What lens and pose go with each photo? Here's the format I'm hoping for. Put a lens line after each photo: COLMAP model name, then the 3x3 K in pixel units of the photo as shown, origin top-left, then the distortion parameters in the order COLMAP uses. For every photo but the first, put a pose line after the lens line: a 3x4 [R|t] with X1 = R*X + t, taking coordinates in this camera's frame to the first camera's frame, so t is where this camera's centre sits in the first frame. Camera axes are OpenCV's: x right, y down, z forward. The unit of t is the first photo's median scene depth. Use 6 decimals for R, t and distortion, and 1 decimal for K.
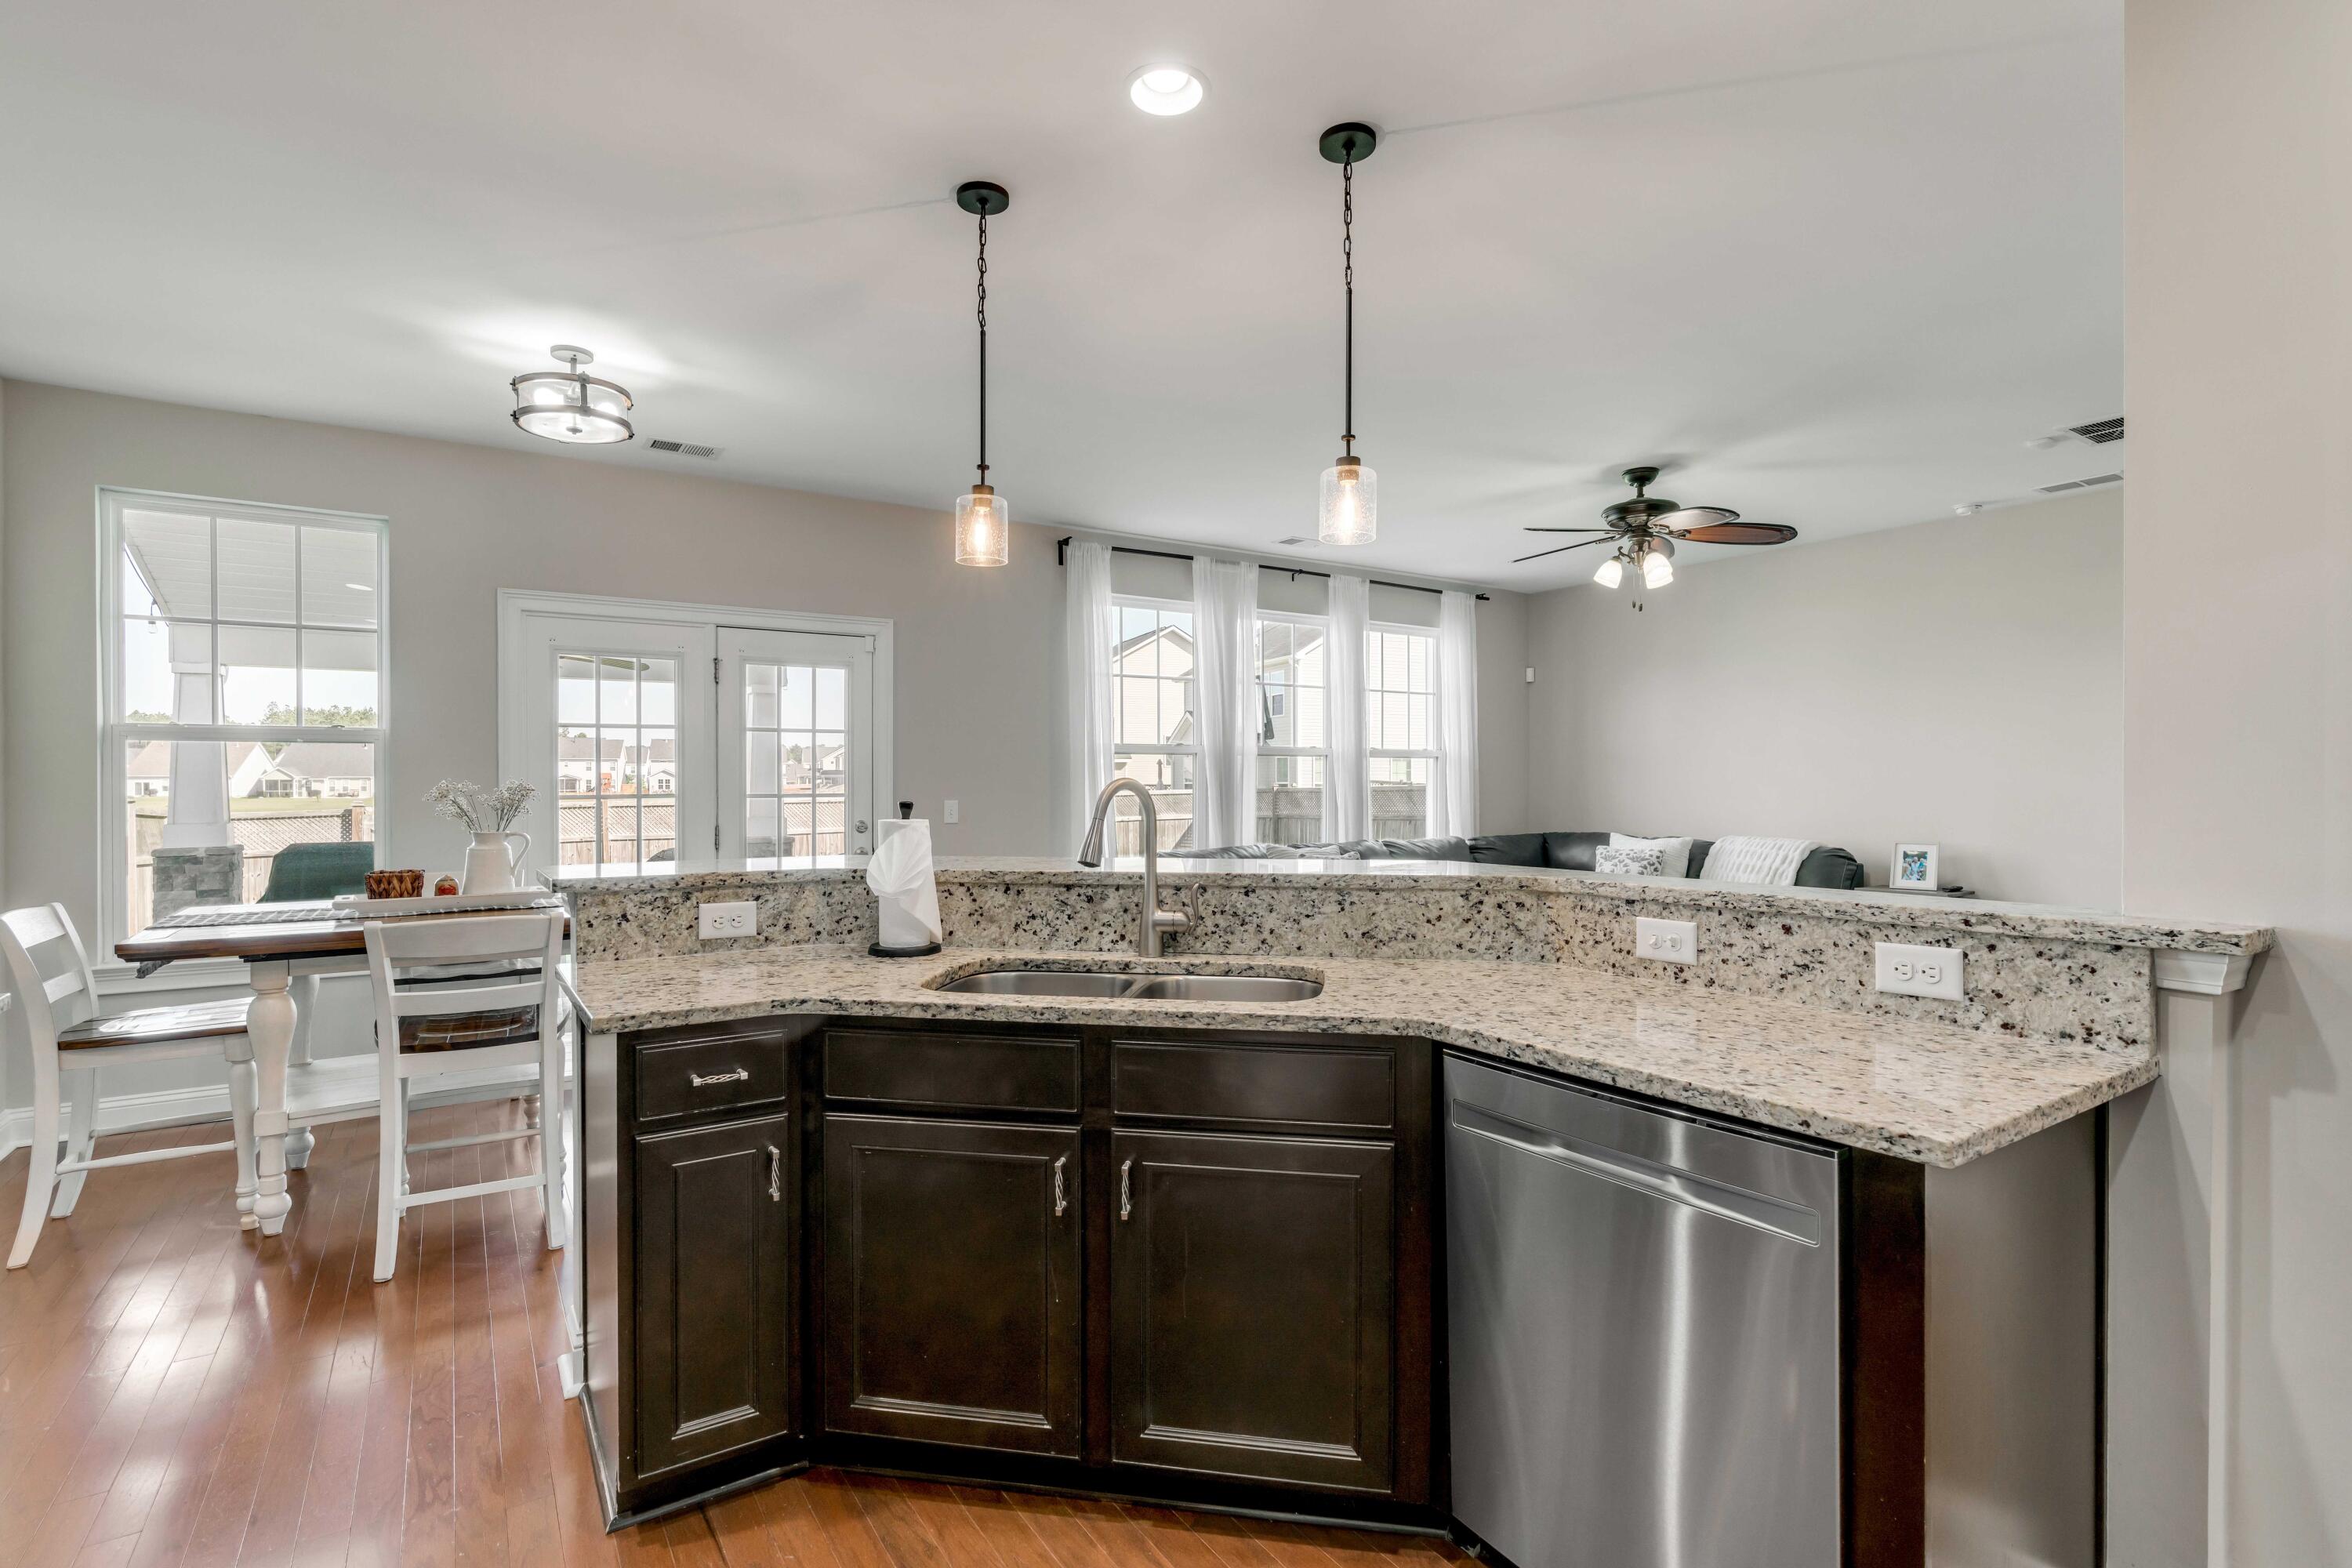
lens RADIAL K [[1104.7, 0, 1181.3], [0, 1104.7, 787.9], [0, 0, 1]] dist [-0.012396, 0.000323]
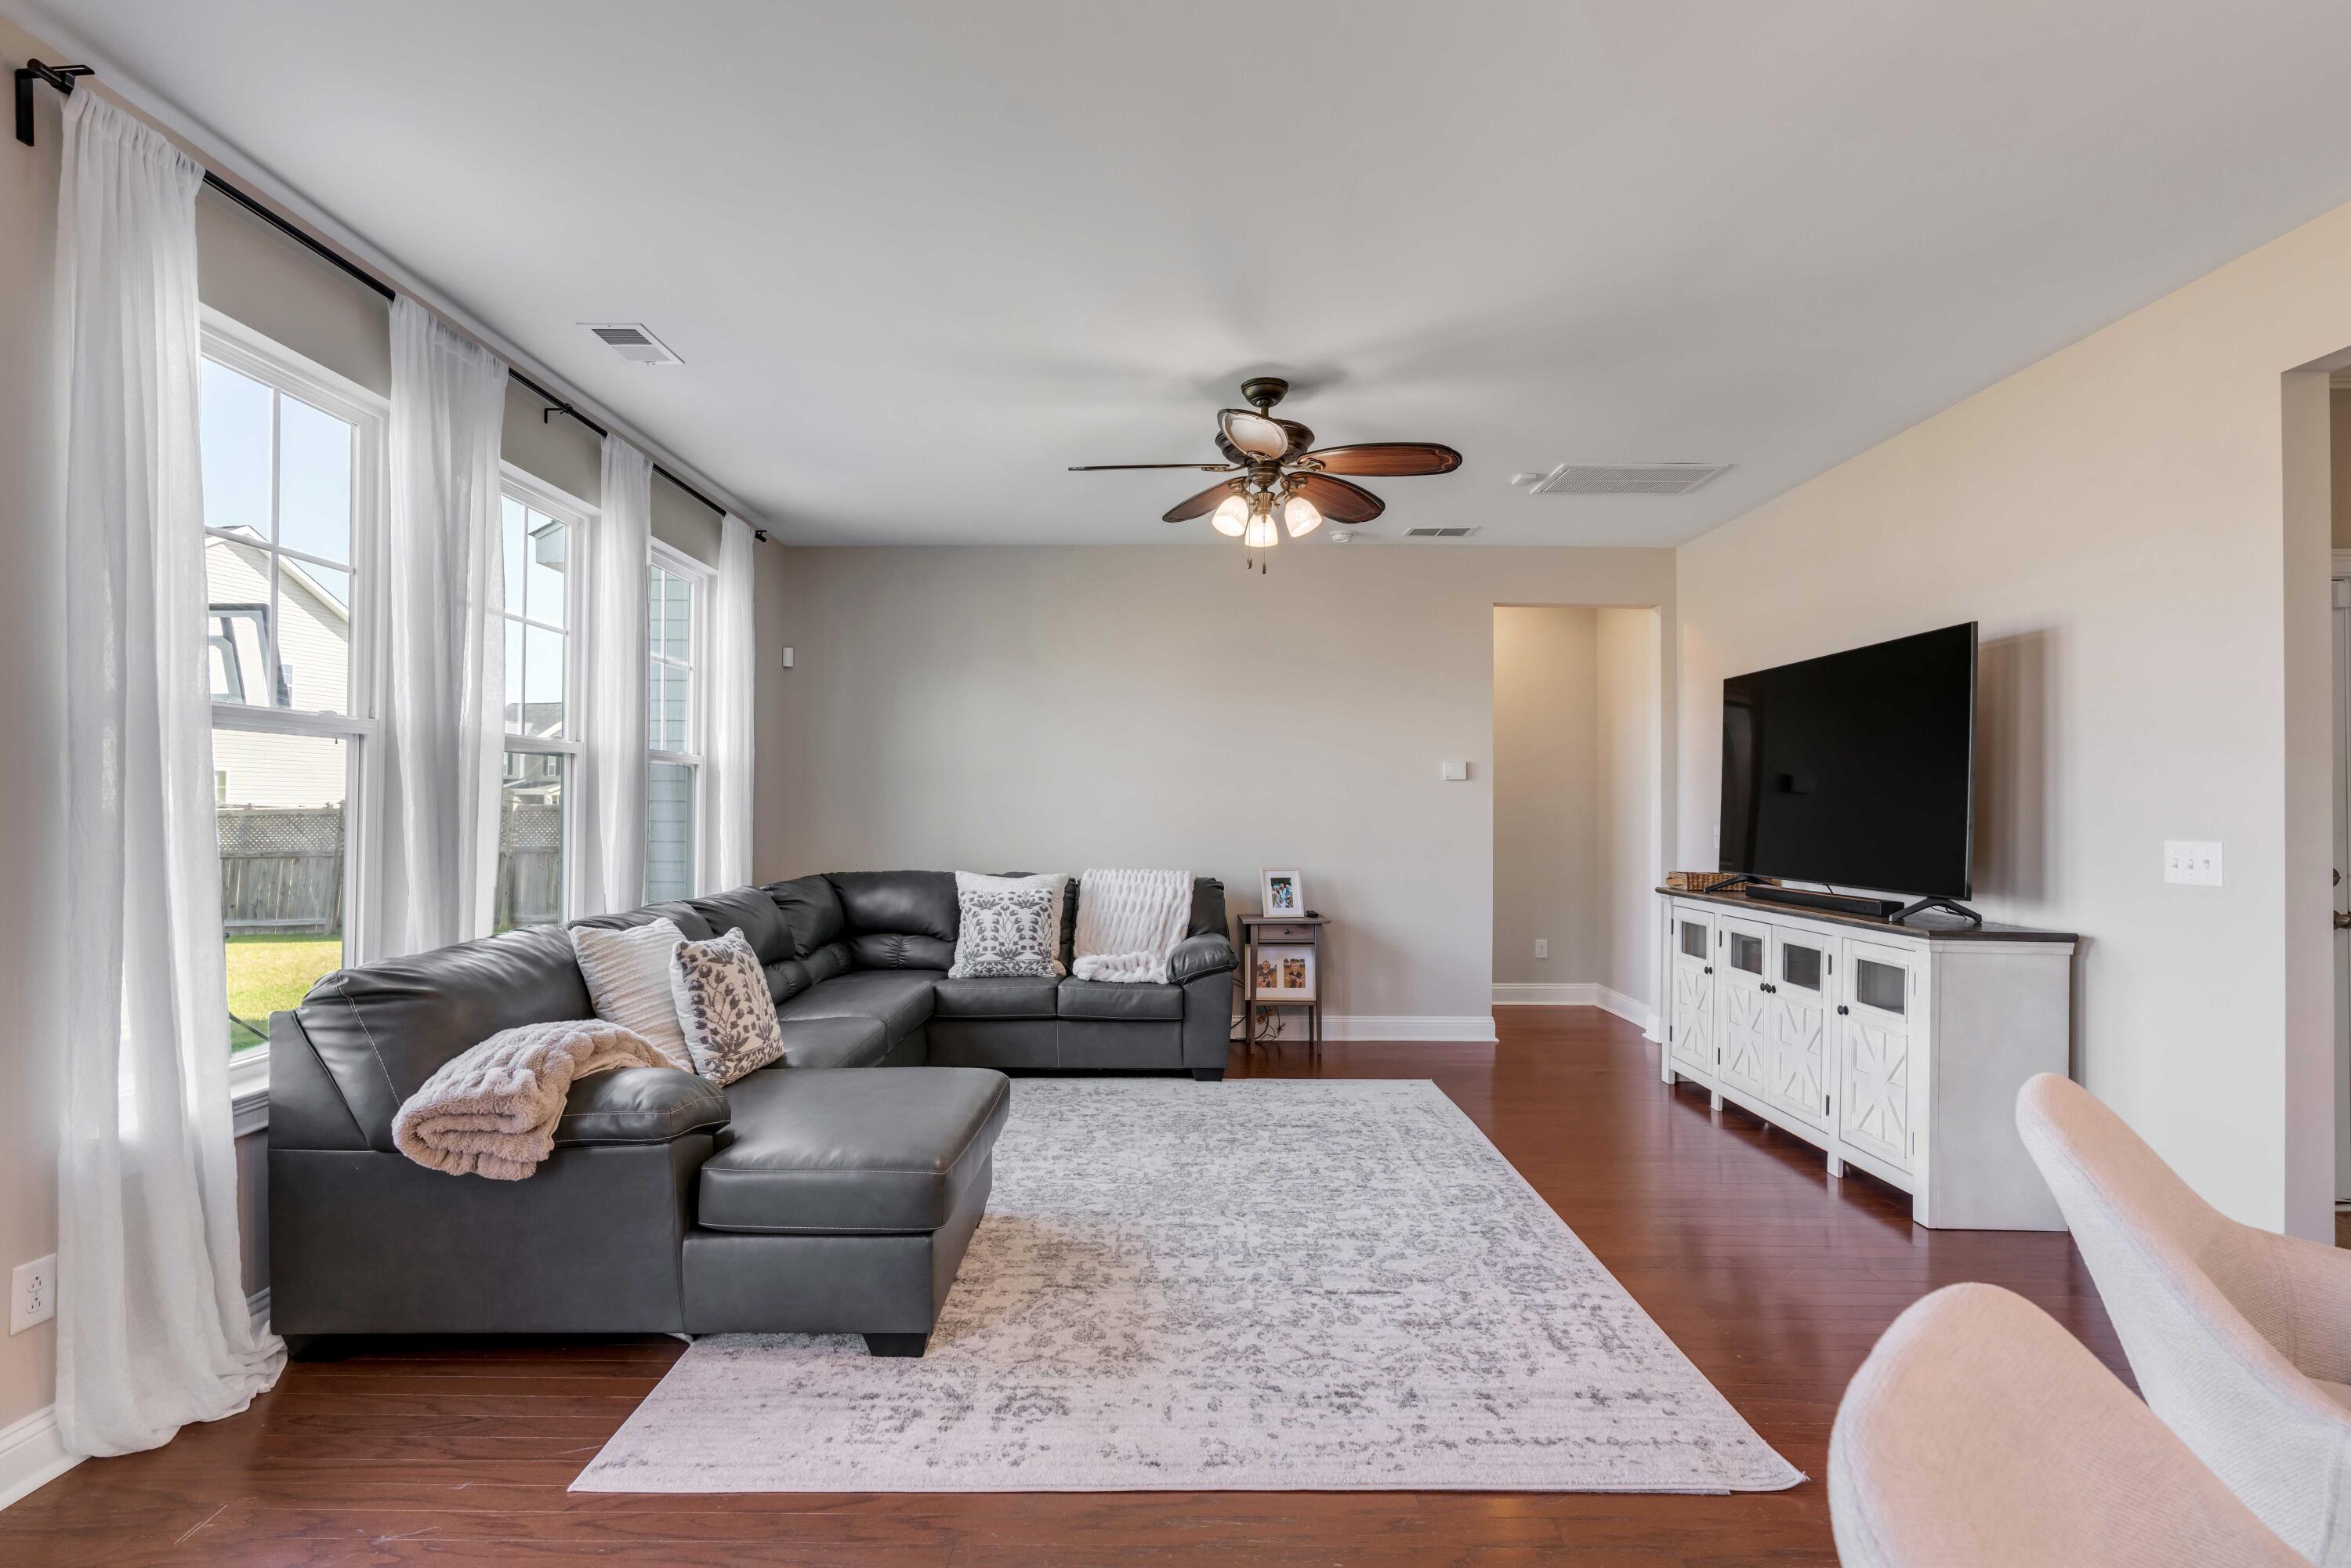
lens RADIAL K [[1084.2, 0, 1156.0], [0, 1084.2, 793.1], [0, 0, 1]] dist [-0.003645, 0.006836]
pose [[0.567640, 0.014389, 0.823151, -0.424706], [-0.000724, 0.999856, -0.016978, -0.002480], [-0.823277, 0.009041, 0.567568, 1.238757]]
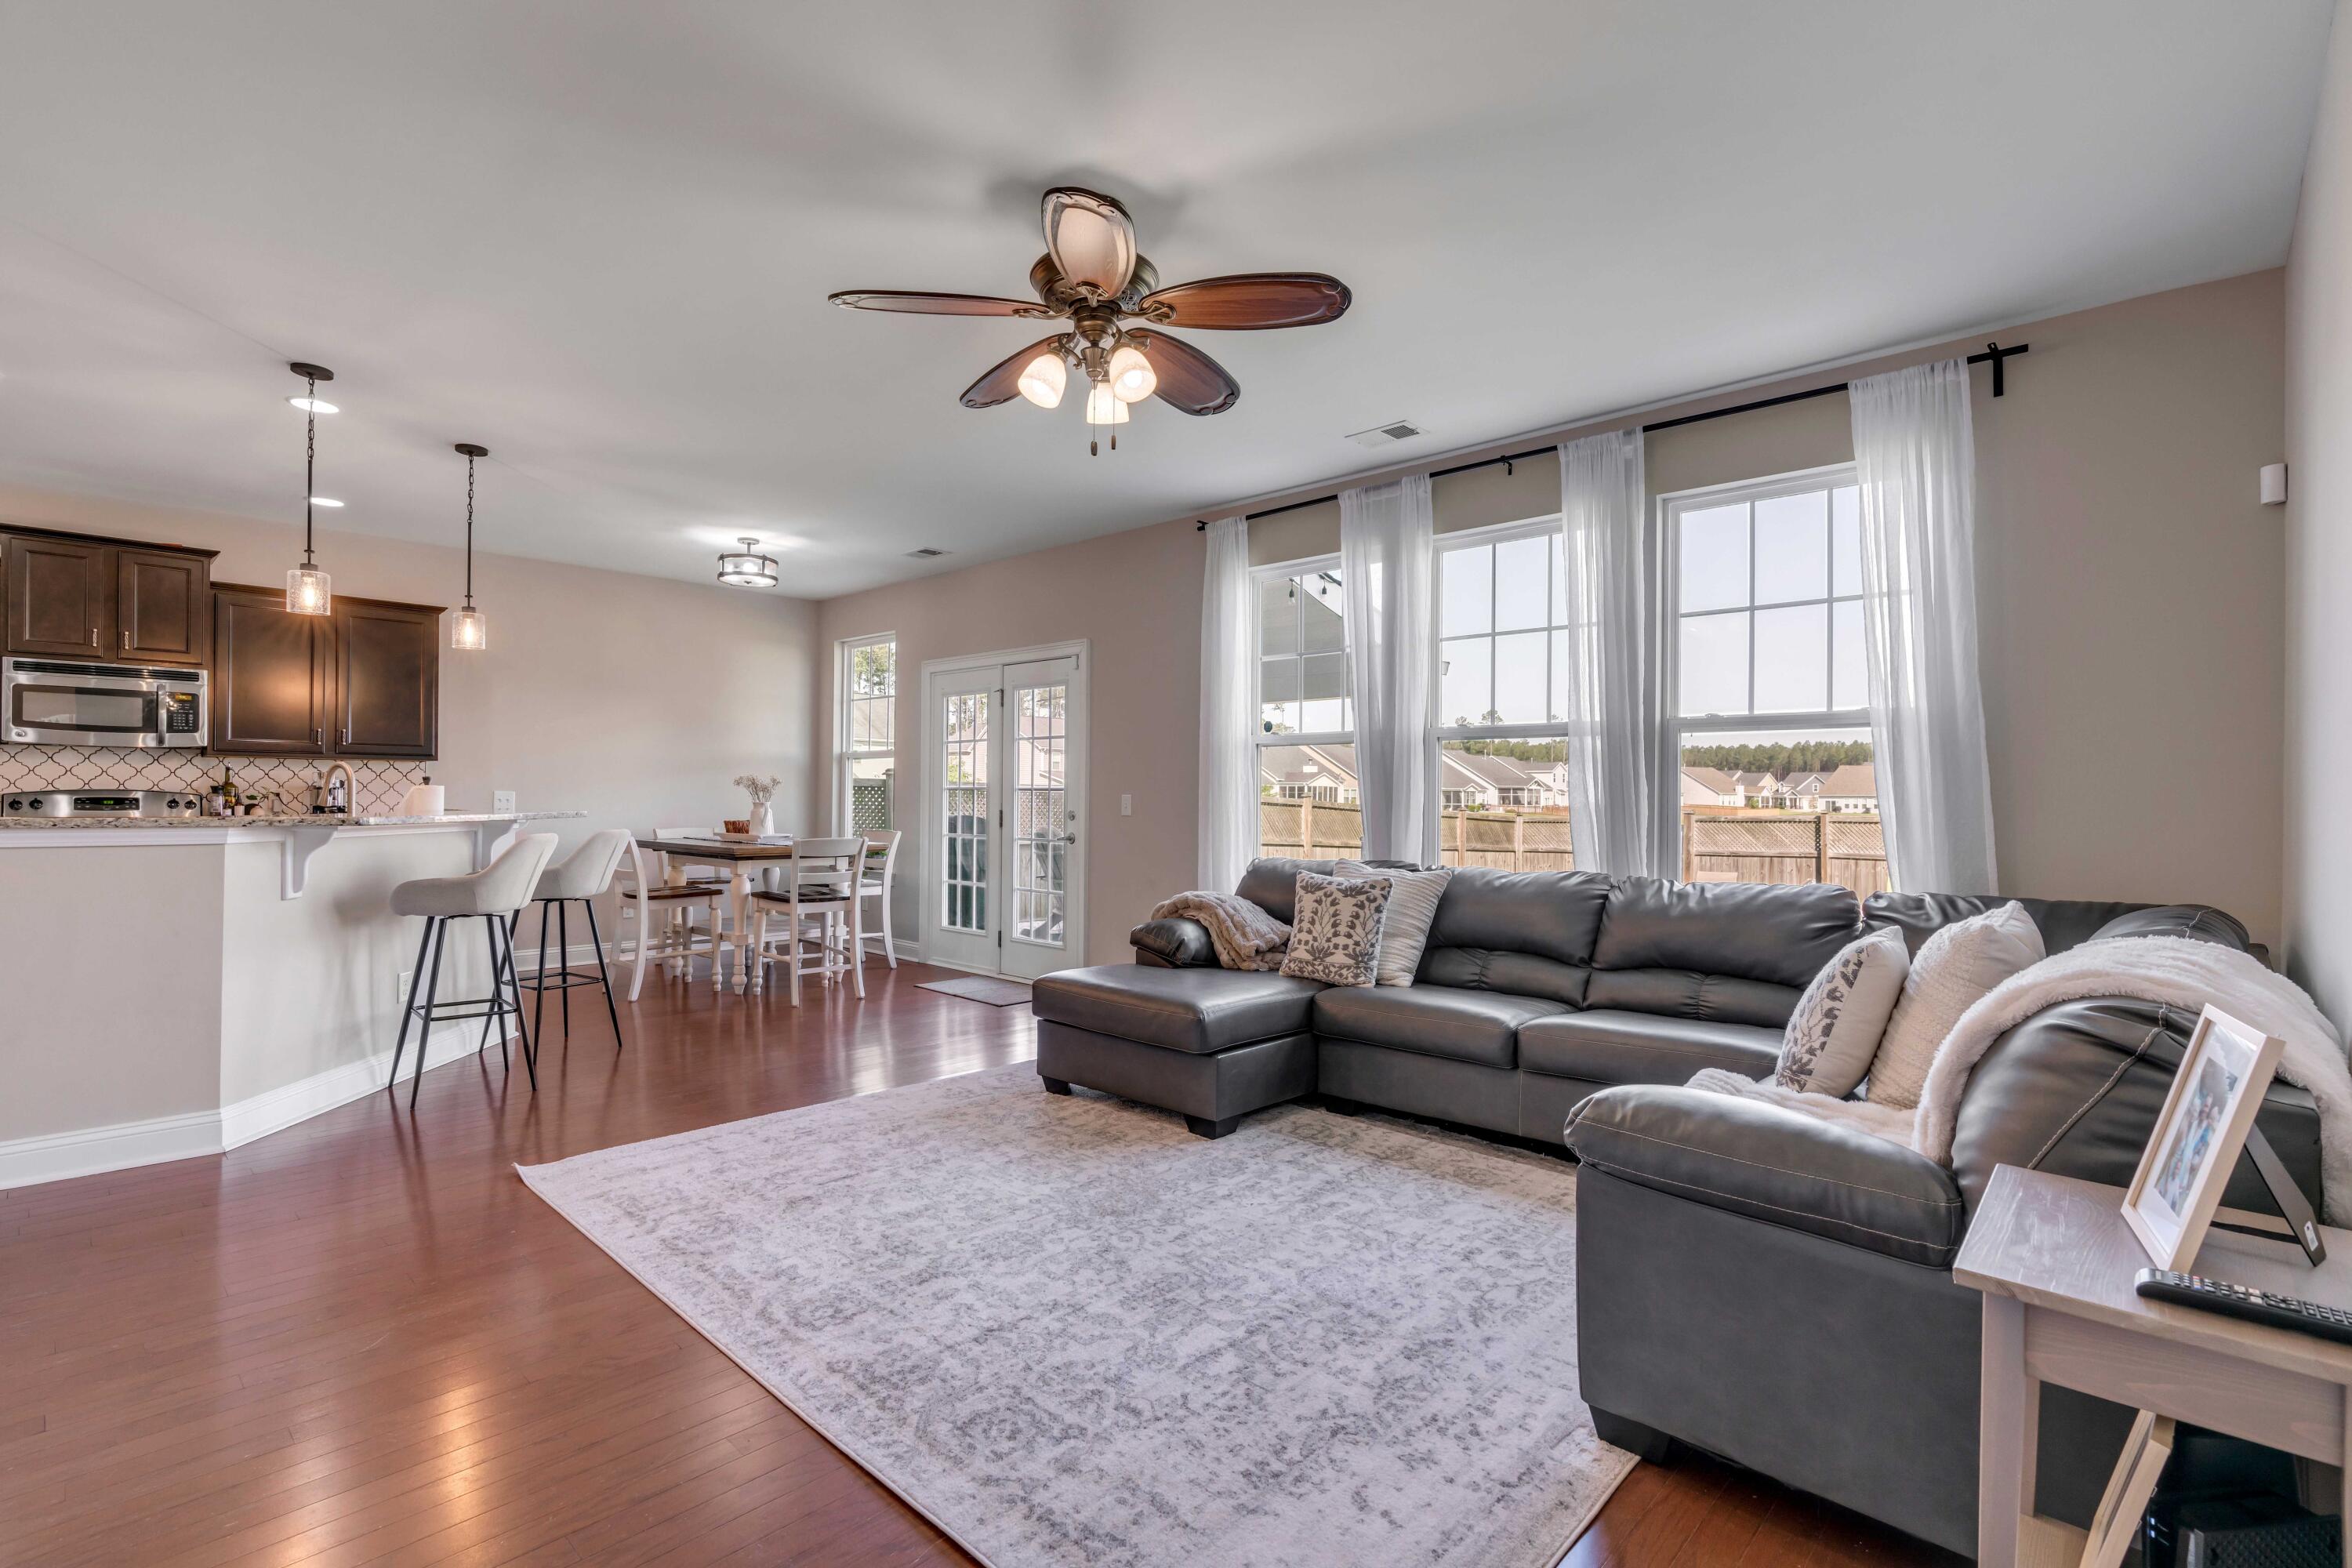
lens RADIAL K [[1090.1, 0, 1171.5], [0, 1090.1, 796.0], [0, 0, 1]] dist [-0.002612, 0.000307]
pose [[0.220545, 0.004348, -0.975367, 1.865653], [-0.014478, 0.999894, 0.001183, 0.024033], [0.975269, 0.013861, 0.220585, 1.757958]]
